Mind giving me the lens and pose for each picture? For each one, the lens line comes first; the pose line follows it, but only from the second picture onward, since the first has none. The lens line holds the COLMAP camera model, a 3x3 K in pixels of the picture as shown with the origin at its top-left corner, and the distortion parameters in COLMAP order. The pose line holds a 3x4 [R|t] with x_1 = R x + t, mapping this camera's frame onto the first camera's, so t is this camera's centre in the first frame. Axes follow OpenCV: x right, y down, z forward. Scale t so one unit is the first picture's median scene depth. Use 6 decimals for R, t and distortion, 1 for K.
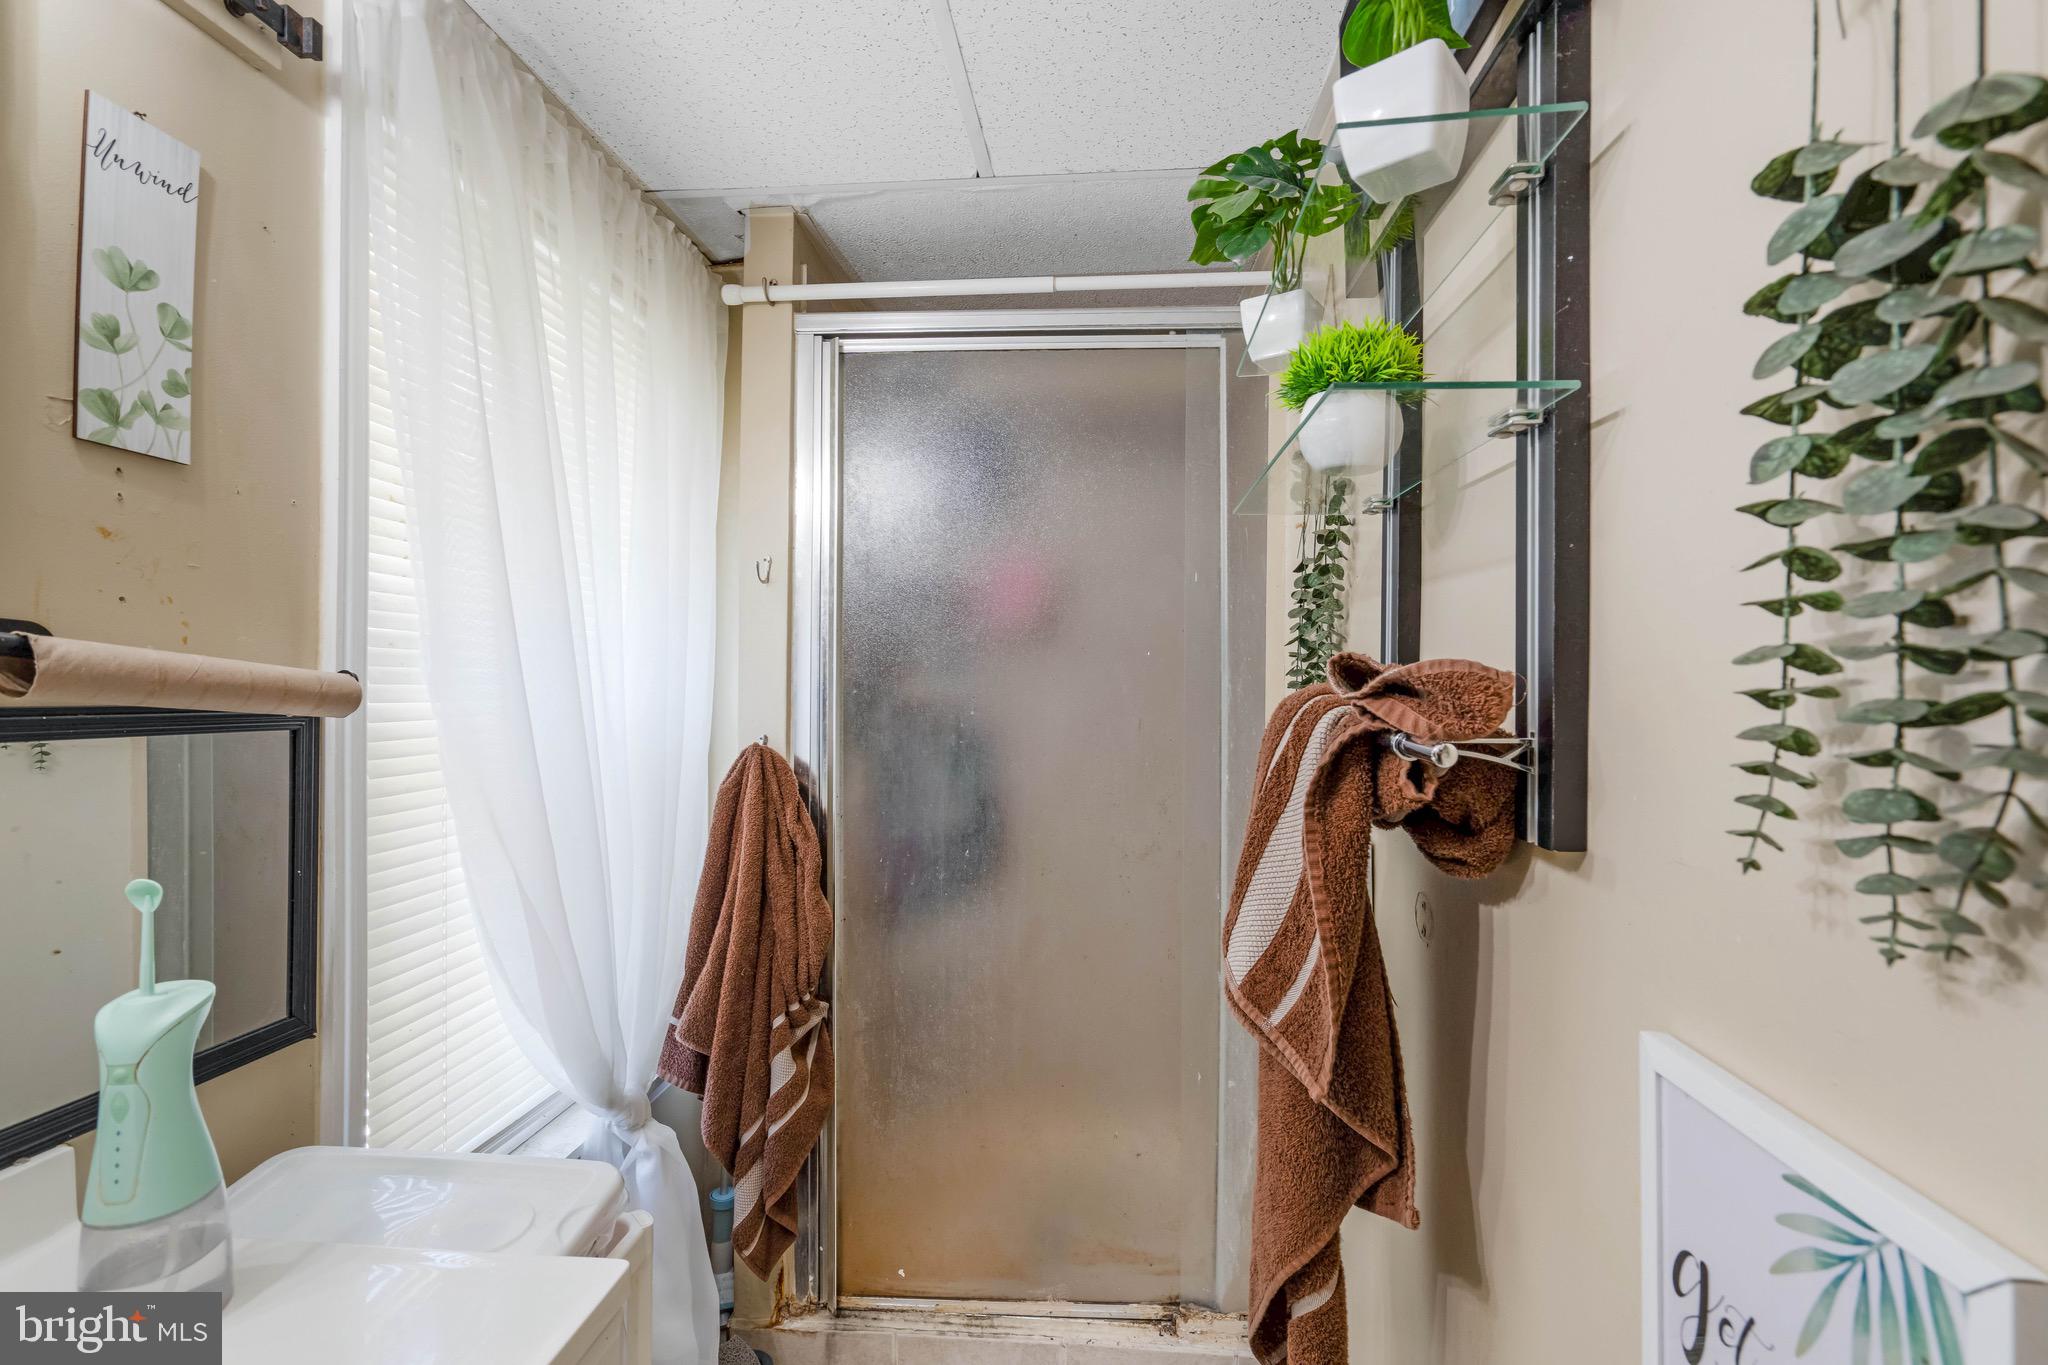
lens RADIAL K [[976.6, 0, 1034.9], [0, 976.6, 682.3], [0, 0, 1]] dist [-0.005903, 0.001684]
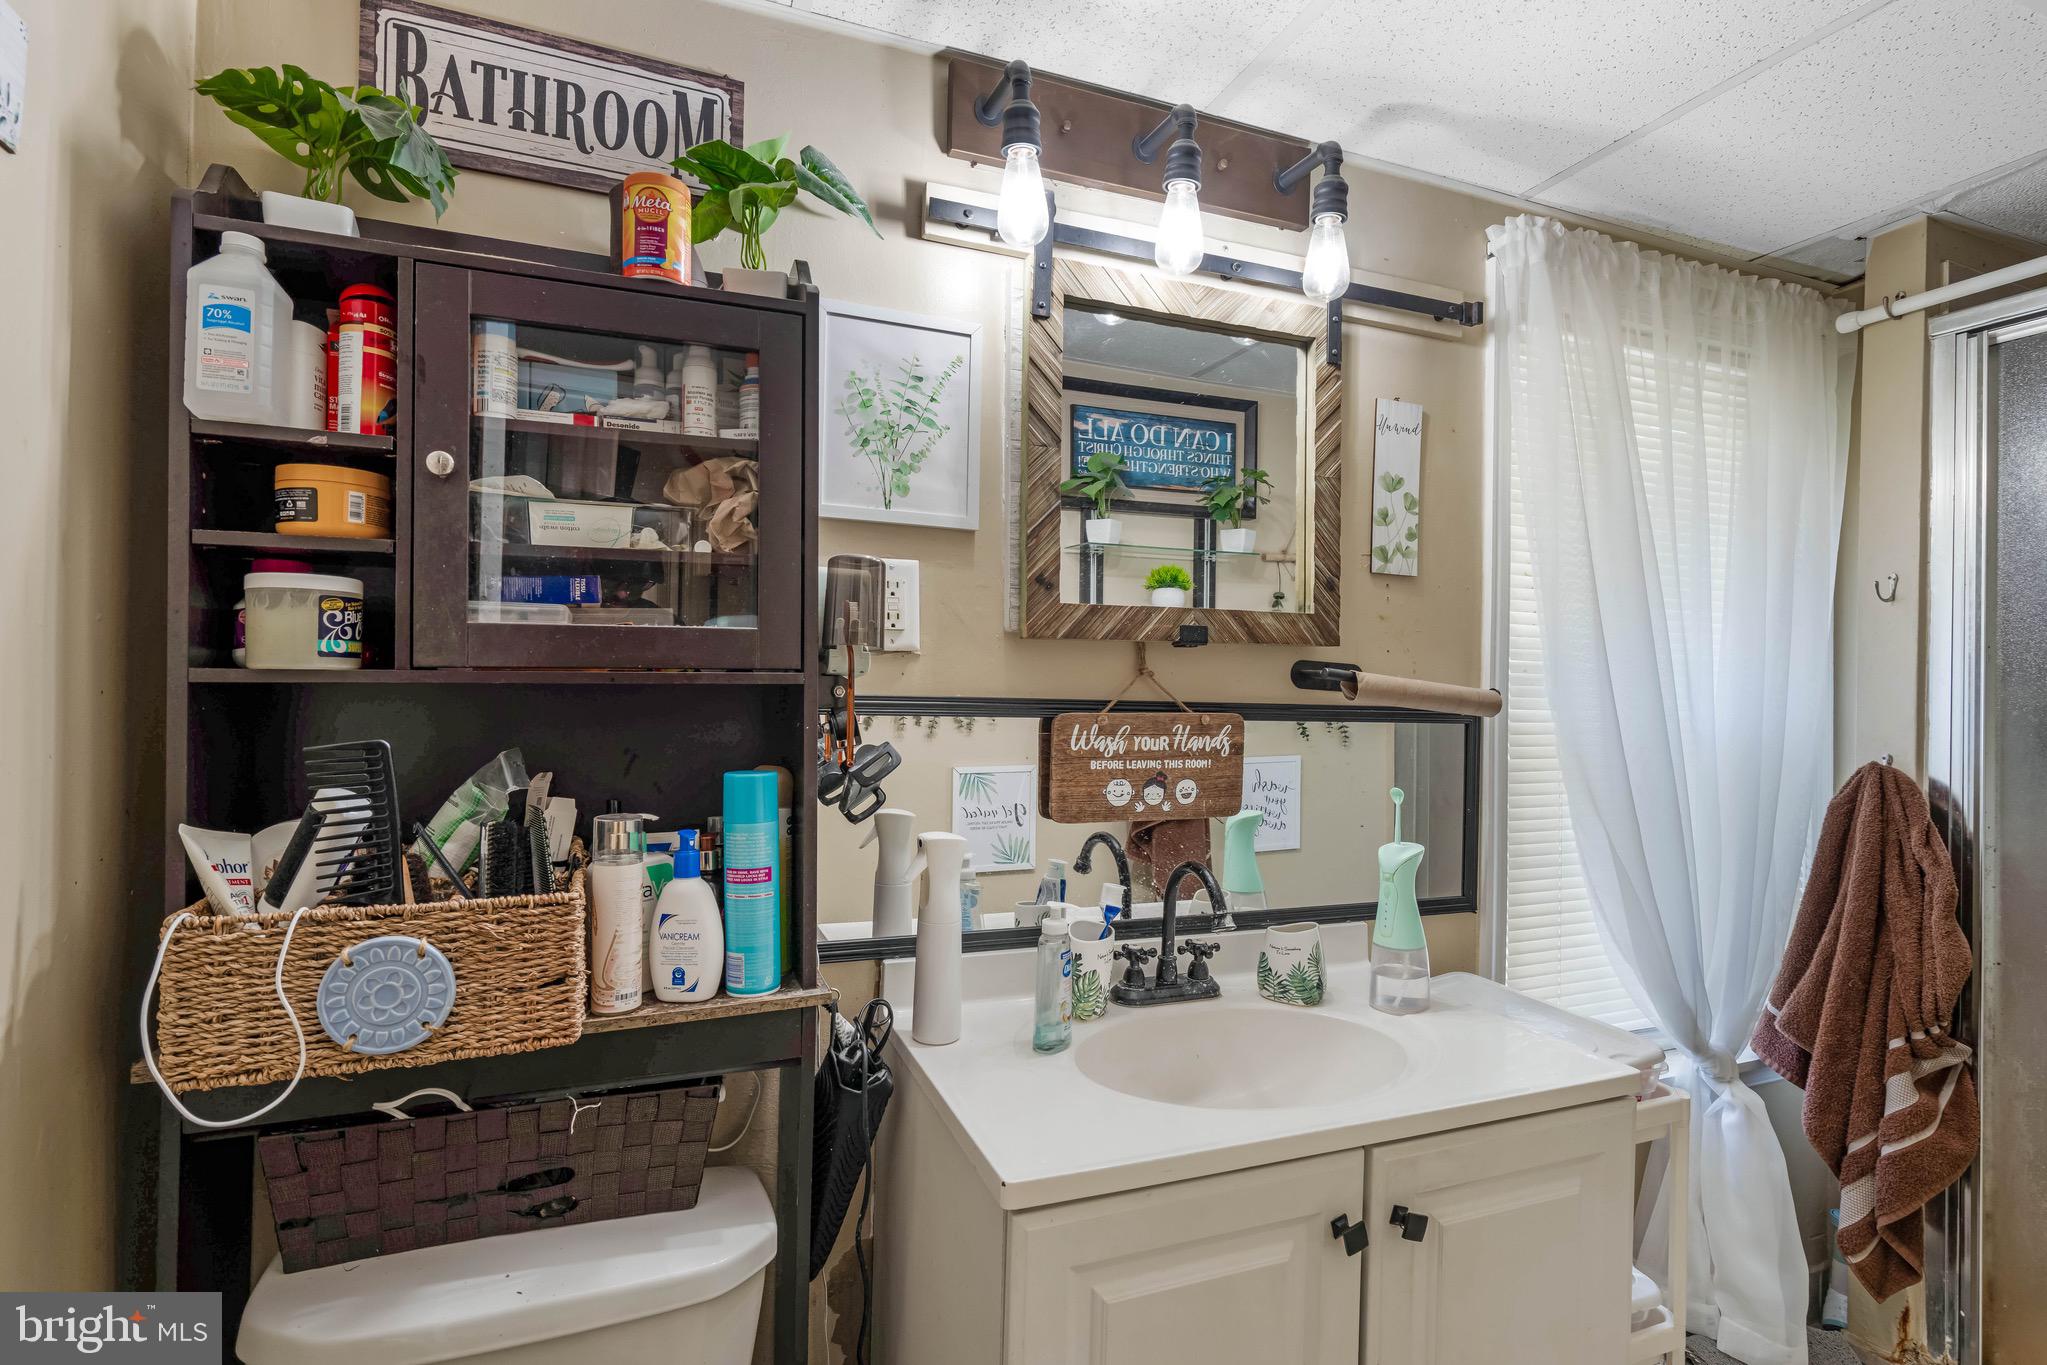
lens RADIAL K [[976.1, 0, 1034.4], [0, 976.1, 682.3], [0, 0, 1]] dist [-0.005903, 0.001684]
pose [[0.463929, -0.004131, -0.885863, 0.209911], [-0.013477, 0.999840, -0.011720, 0.004064], [0.885770, 0.017376, 0.463800, -0.241428]]
